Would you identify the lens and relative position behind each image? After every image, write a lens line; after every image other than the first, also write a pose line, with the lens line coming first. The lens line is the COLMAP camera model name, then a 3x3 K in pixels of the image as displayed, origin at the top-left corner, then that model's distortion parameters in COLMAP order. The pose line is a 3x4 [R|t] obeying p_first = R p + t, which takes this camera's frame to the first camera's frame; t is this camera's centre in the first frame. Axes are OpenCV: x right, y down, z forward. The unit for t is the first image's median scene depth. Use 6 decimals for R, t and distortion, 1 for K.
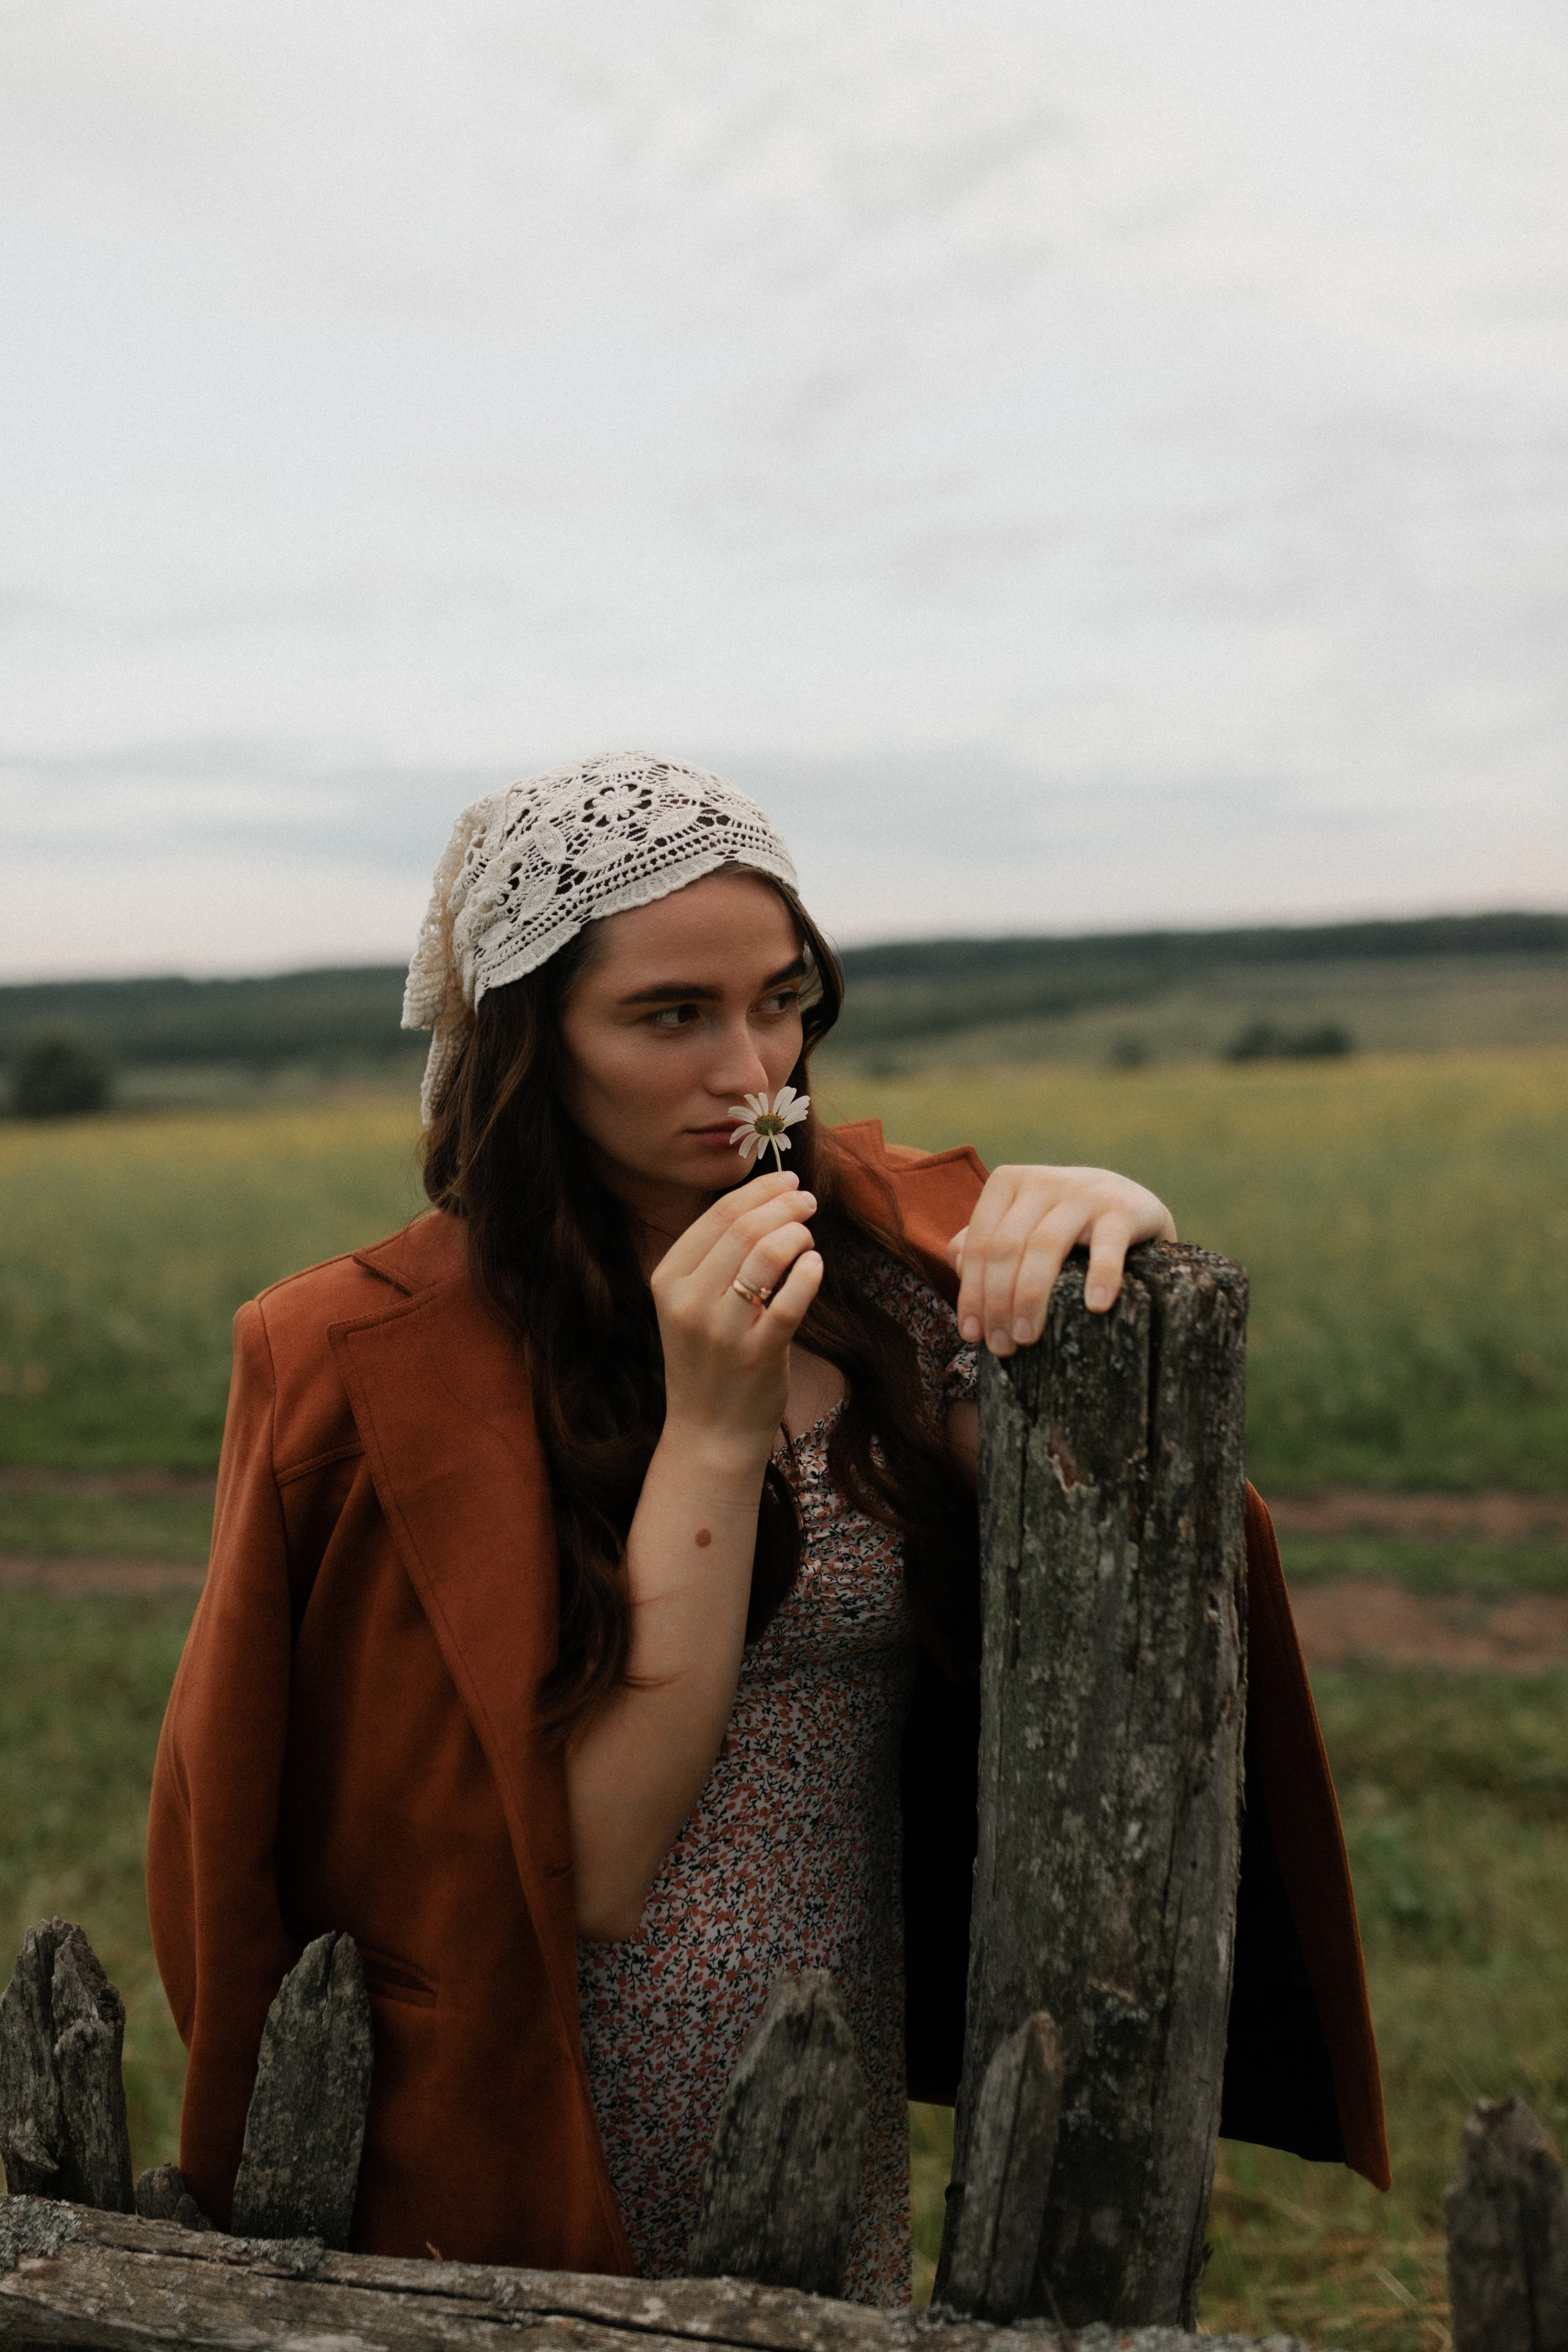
lens RADIAL K [[2245.2, 0, 789.9], [0, 2245.2, 1172.4], [0, 0, 1]] dist [0.002648, 0.008514]
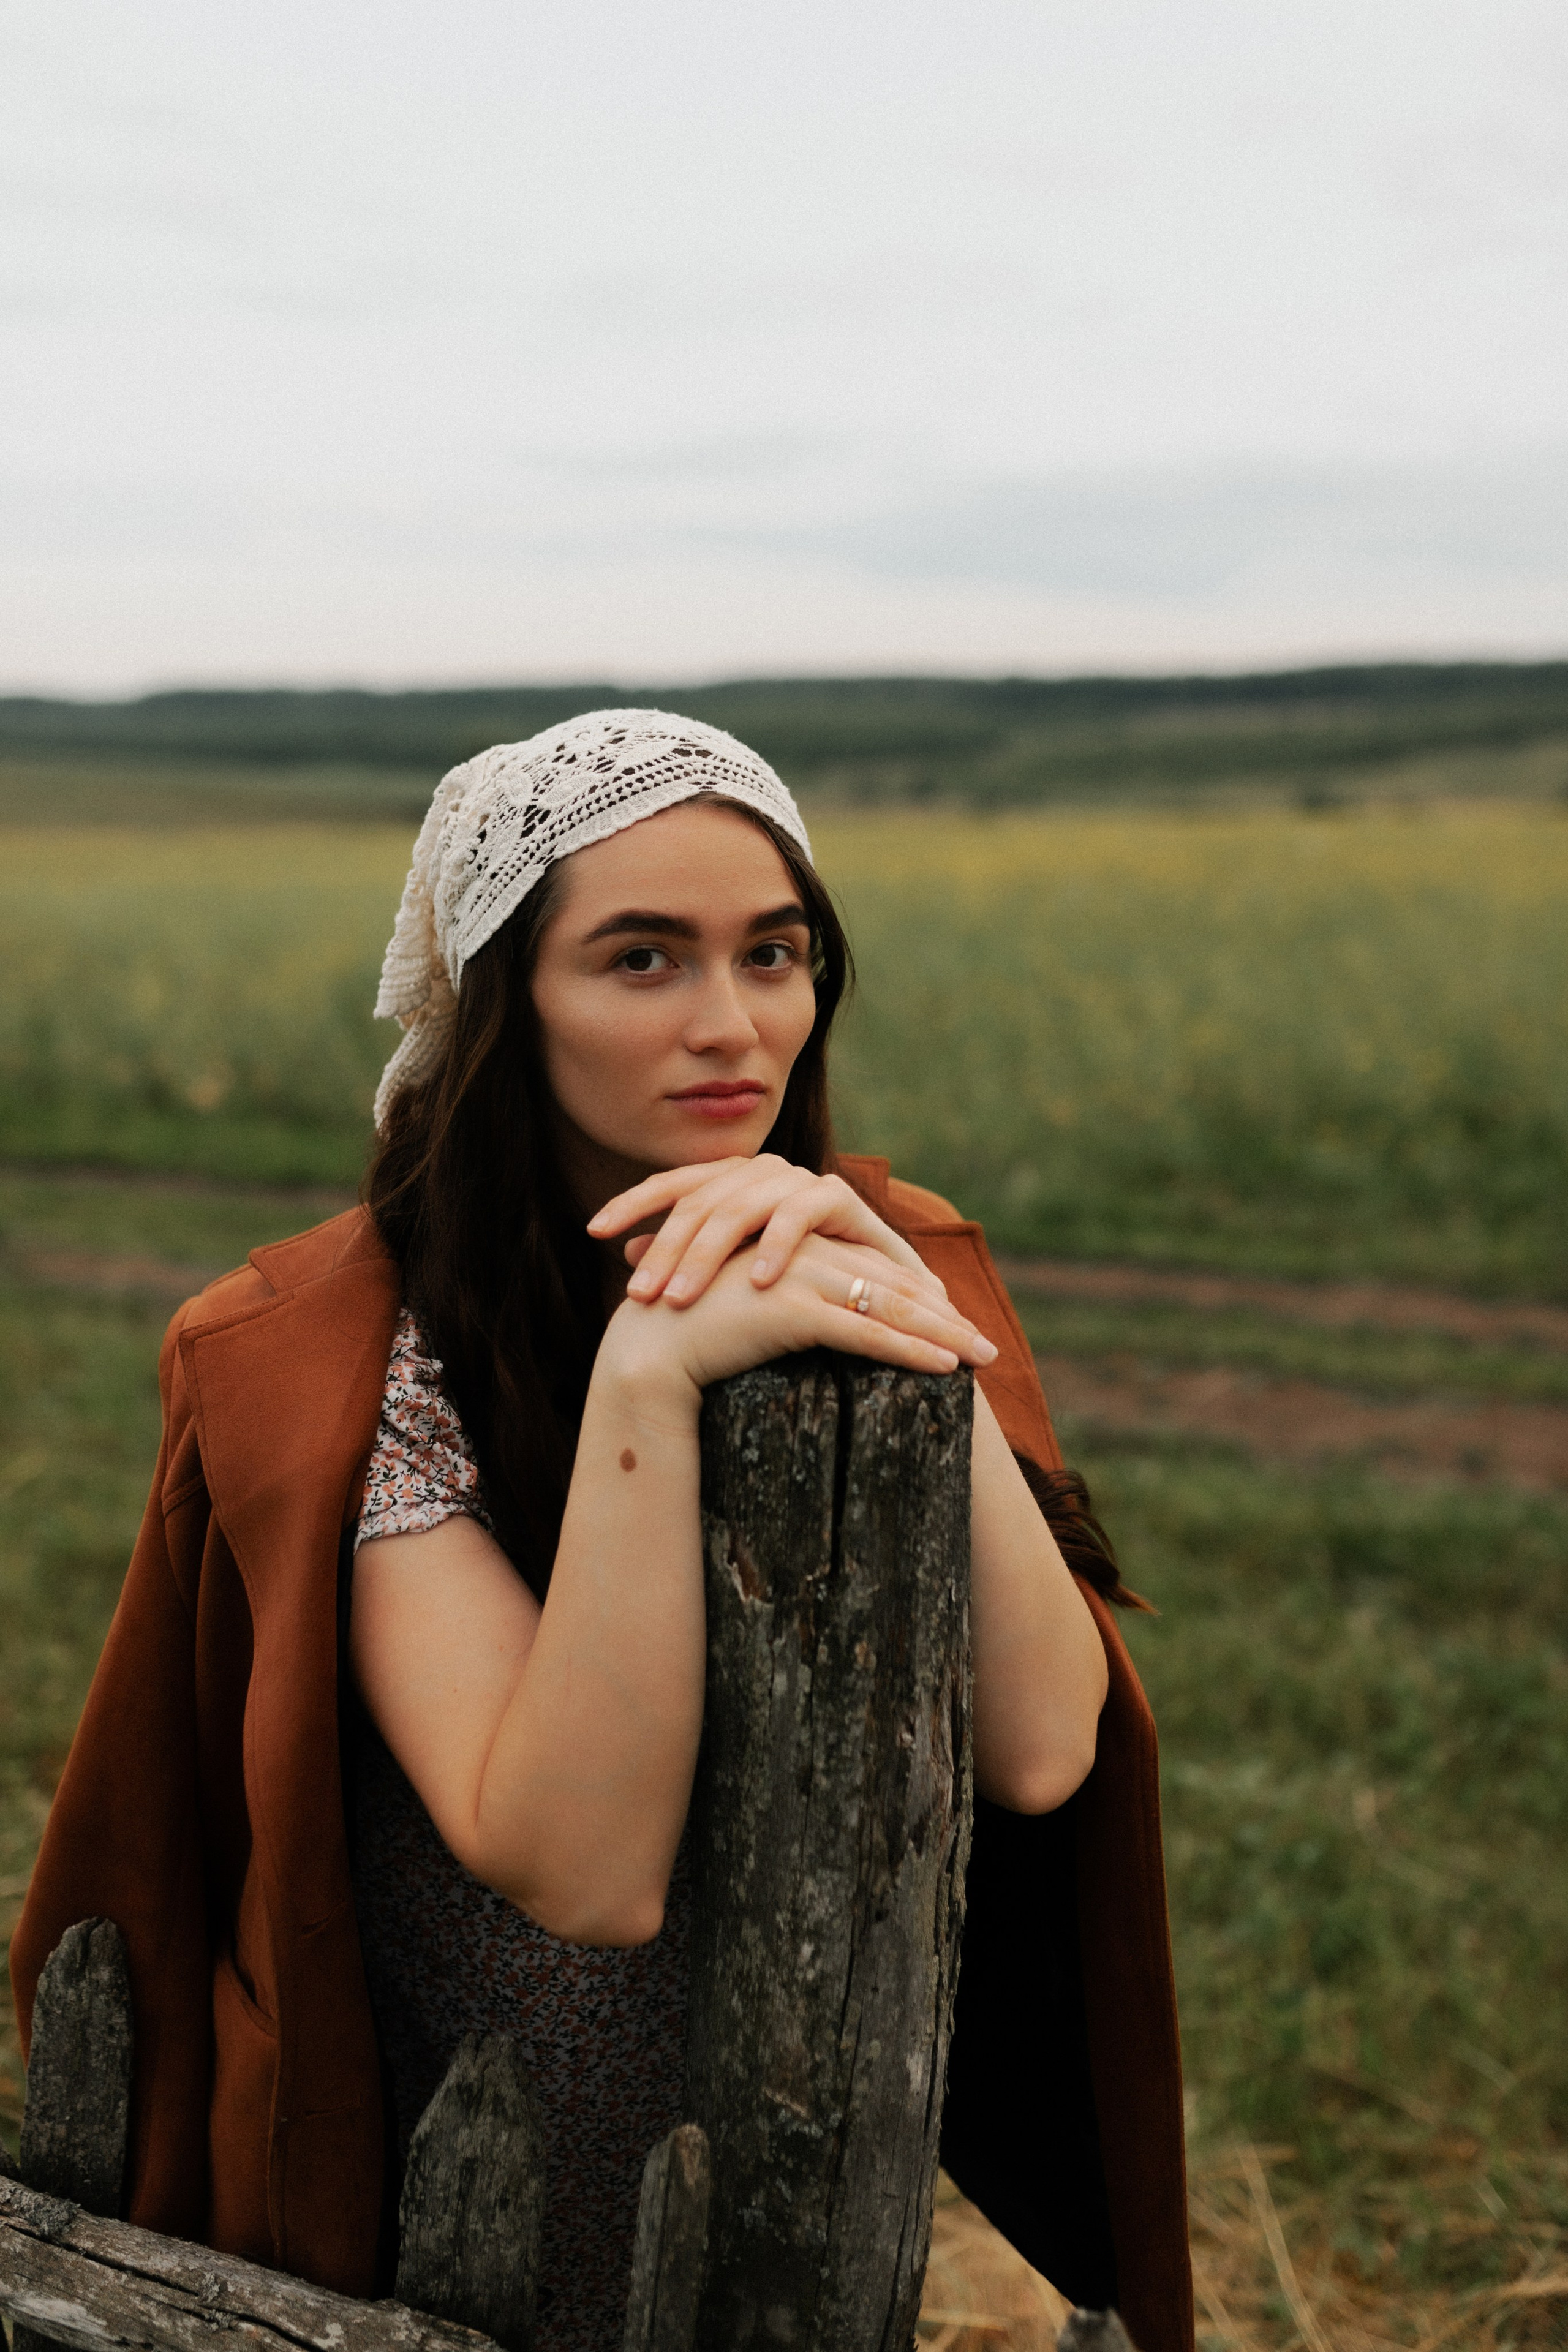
lens RADIAL K [[2241.4, 0, 789.9], [0, 2241.4, 1176.9], [0, 0, 1]] dist [0.001068, 0.006722]
pose [[0.982236, 0.060133, -0.177752, 0.294318], [-0.037413, 0.991002, 0.128511, -0.152266], [0.183880, -0.119577, 0.975648, 0.113959]]
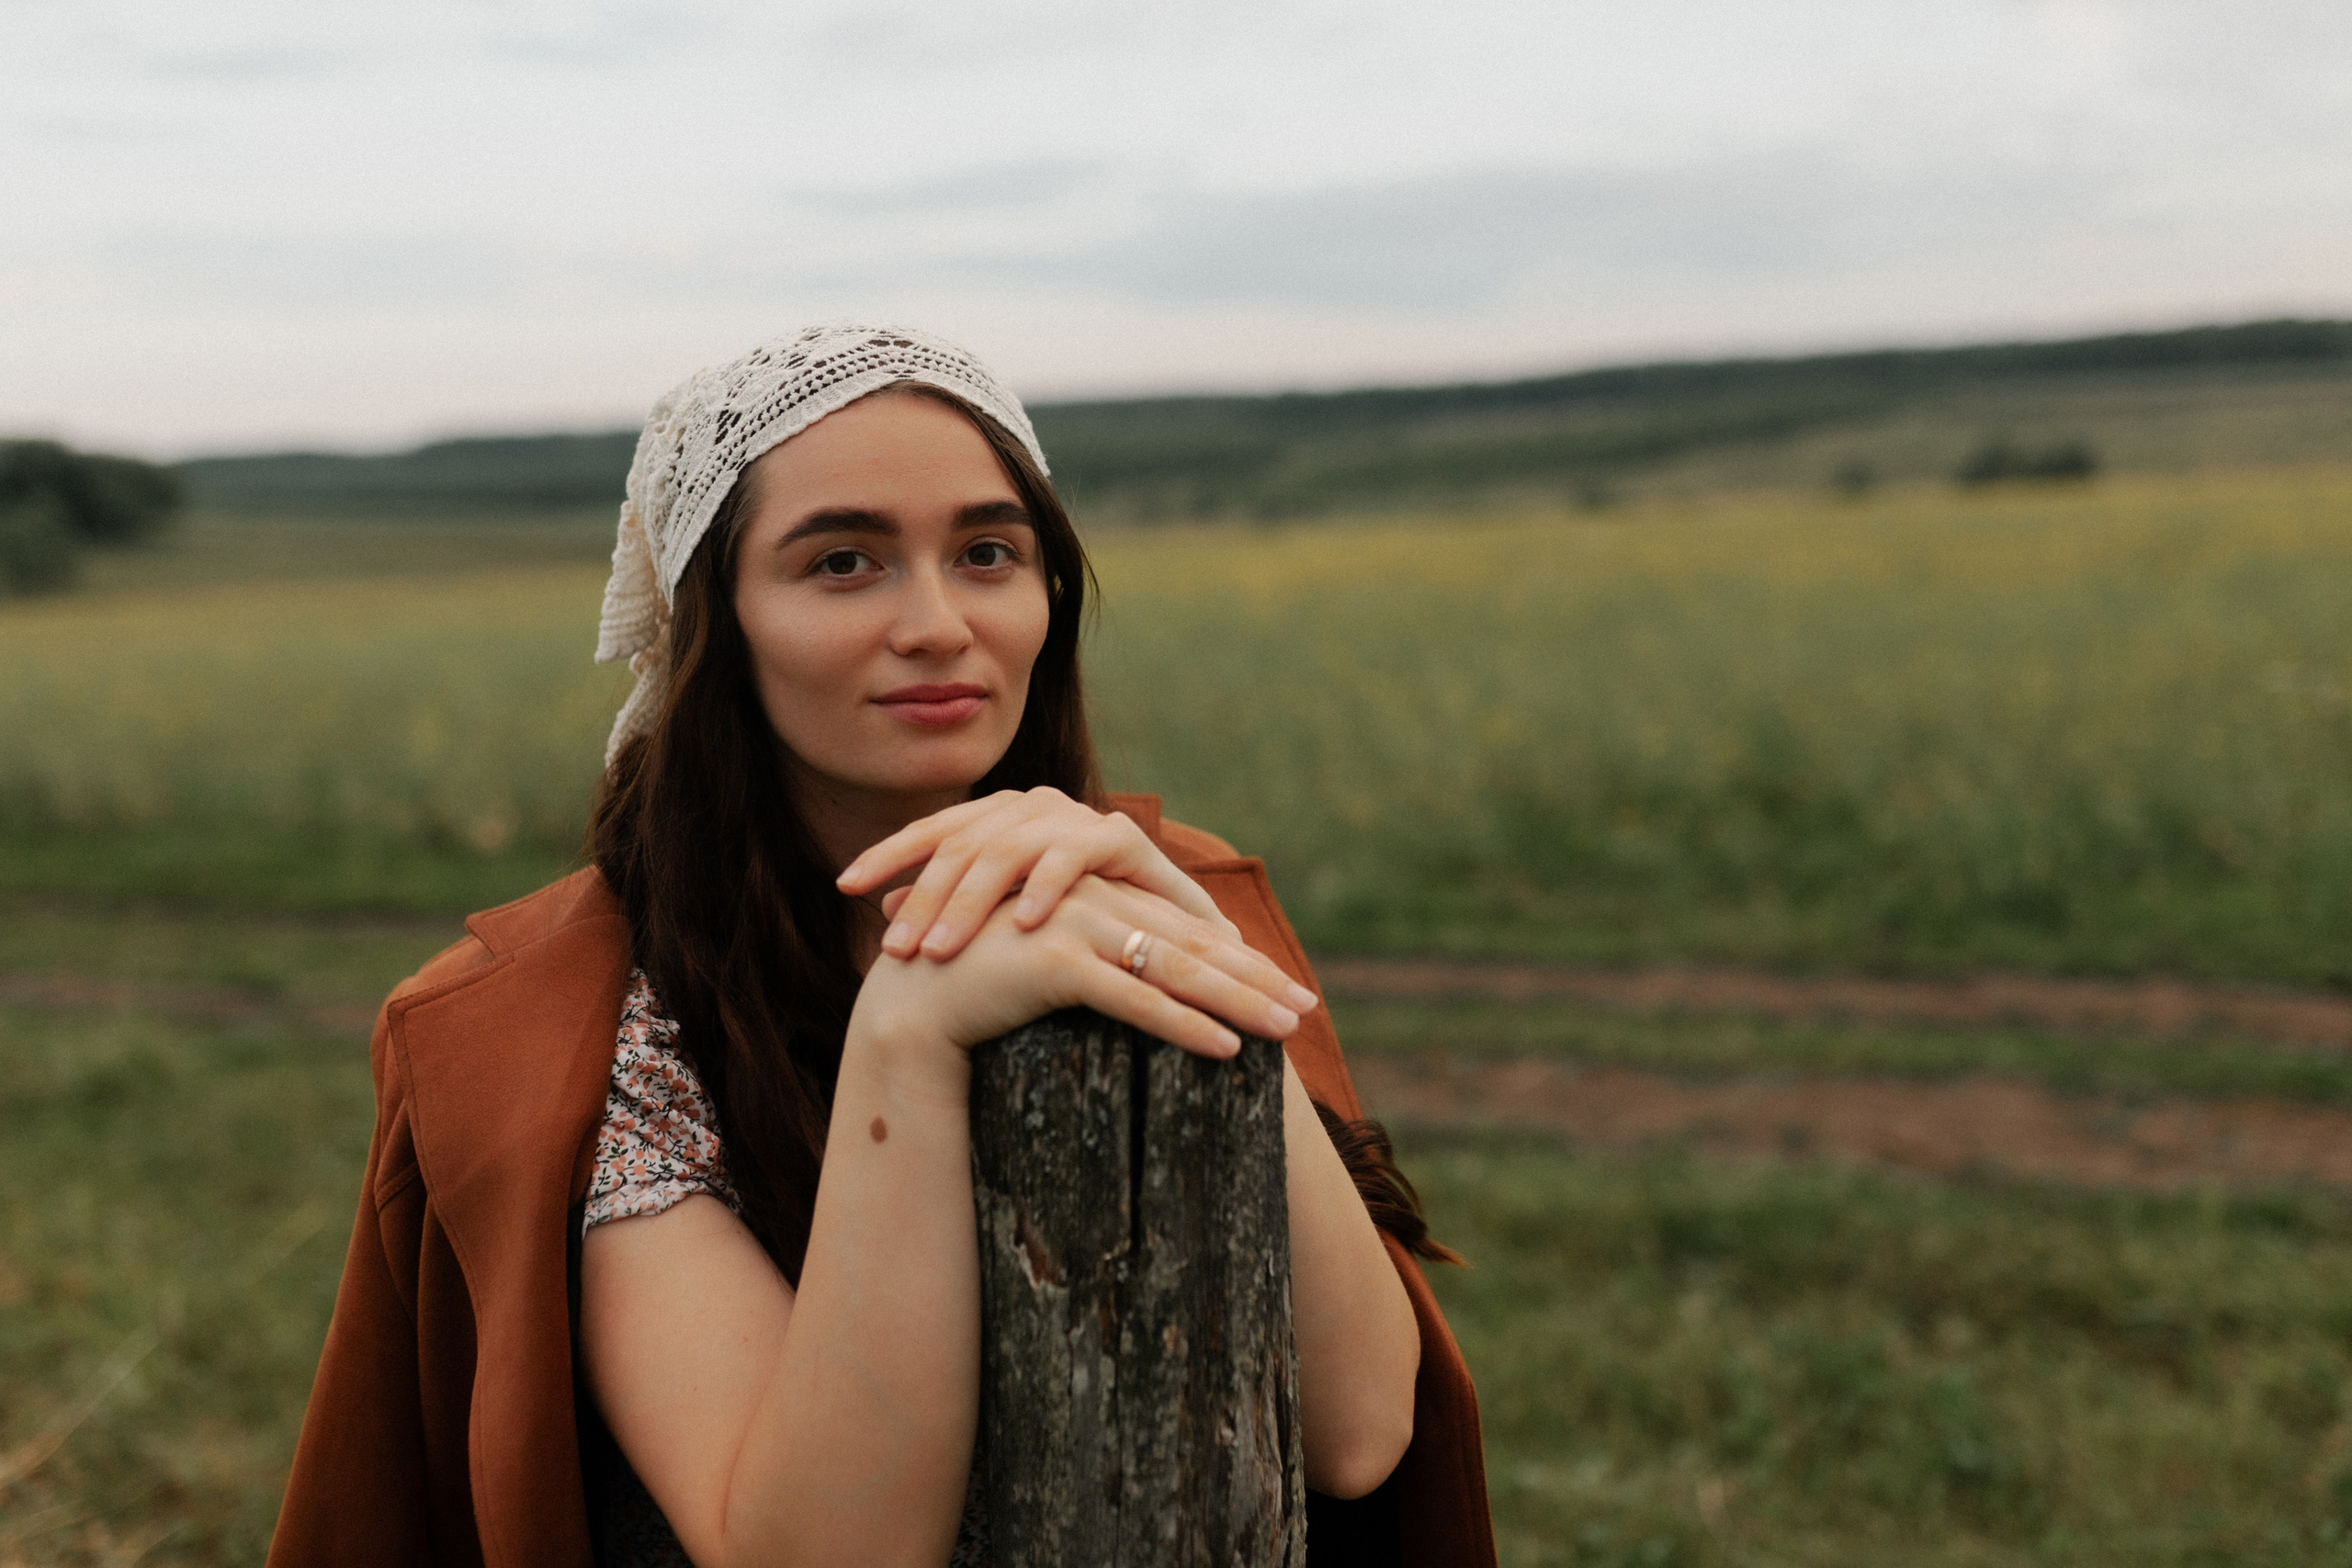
lens RADIAL K [[2245.0, 0, 1176.0], [0, 2245.0, 784.0], [0, 0, 1]] dist [0.002648, 0.008514]
pose [[0.989959, 0.004840, -0.141275, 0.287280], [0.006404, 0.996852, 0.079024, -0.106401], [0.141213, -0.079135, 0.986811, 0.206702]]
